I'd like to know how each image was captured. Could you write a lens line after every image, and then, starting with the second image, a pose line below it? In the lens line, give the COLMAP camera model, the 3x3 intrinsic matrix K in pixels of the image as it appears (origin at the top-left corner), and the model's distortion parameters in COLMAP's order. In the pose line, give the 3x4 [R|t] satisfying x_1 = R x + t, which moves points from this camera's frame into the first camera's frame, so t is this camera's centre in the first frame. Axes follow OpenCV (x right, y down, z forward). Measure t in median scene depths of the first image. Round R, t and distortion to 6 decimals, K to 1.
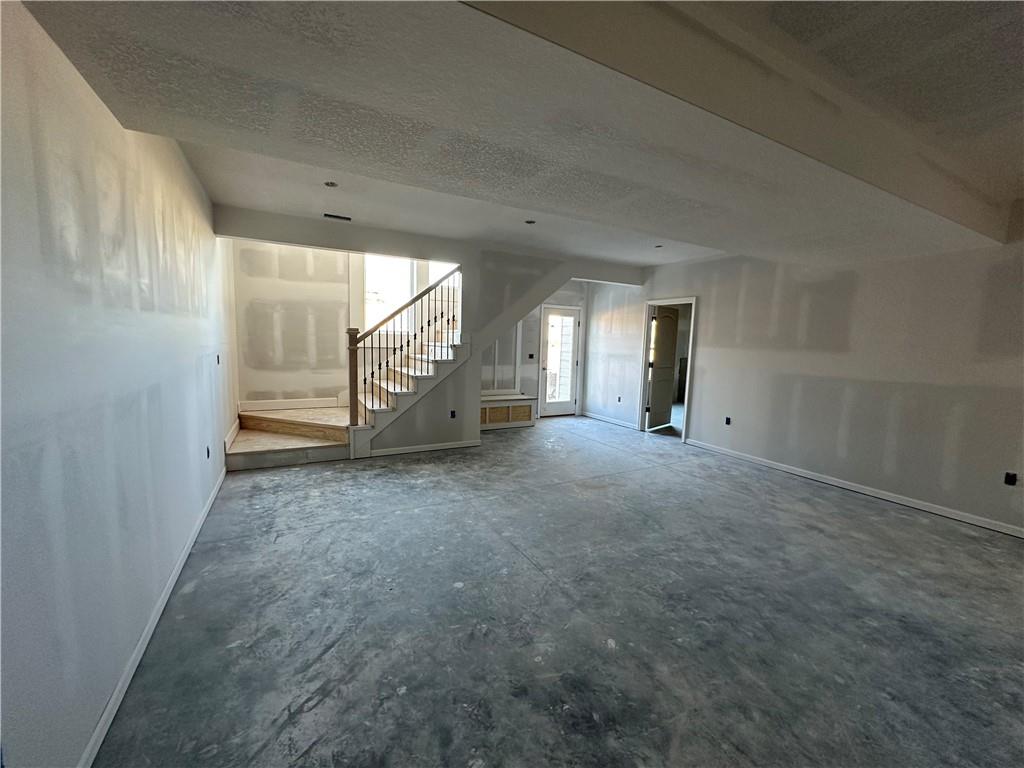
lens RADIAL K [[406.3, 0, 511.1], [0, 406.3, 381.9], [0, 0, 1]] dist [-0.001169, 0.000352]
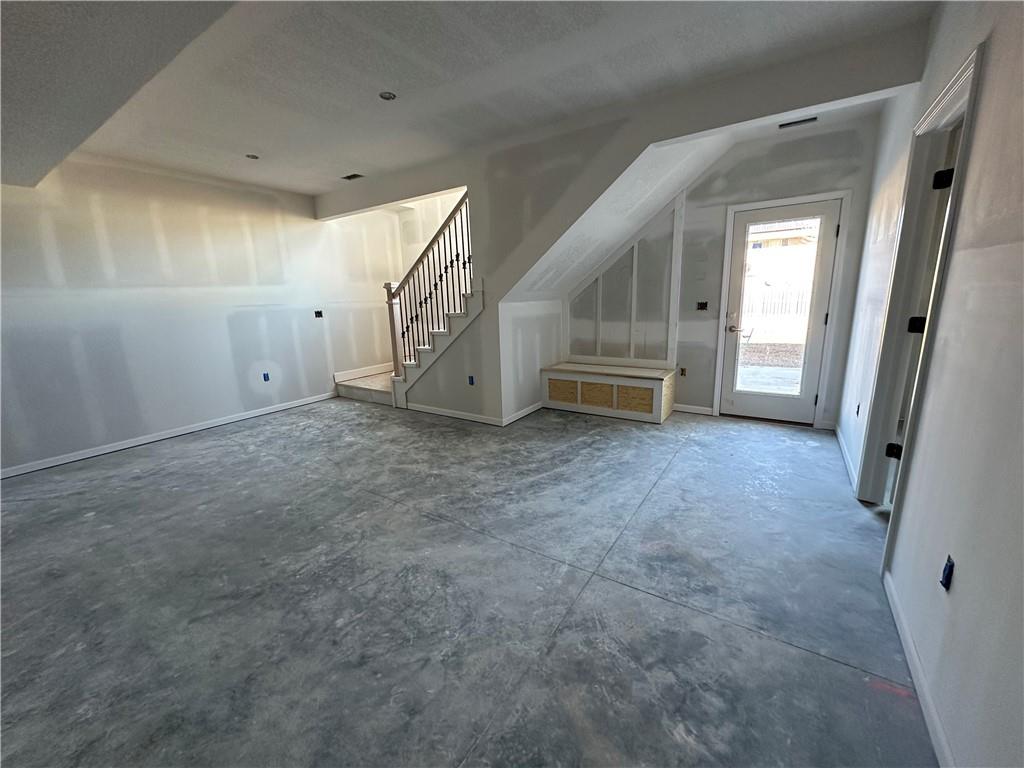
lens RADIAL K [[406.3, 0, 510.5], [0, 406.3, 383.1], [0, 0, 1]] dist [-0.001169, 0.000352]
pose [[0.467276, 0.143963, -0.872312, 0.799212], [-0.044301, 0.989227, 0.139527, -0.043232], [0.883001, -0.026554, 0.468620, 0.895020]]
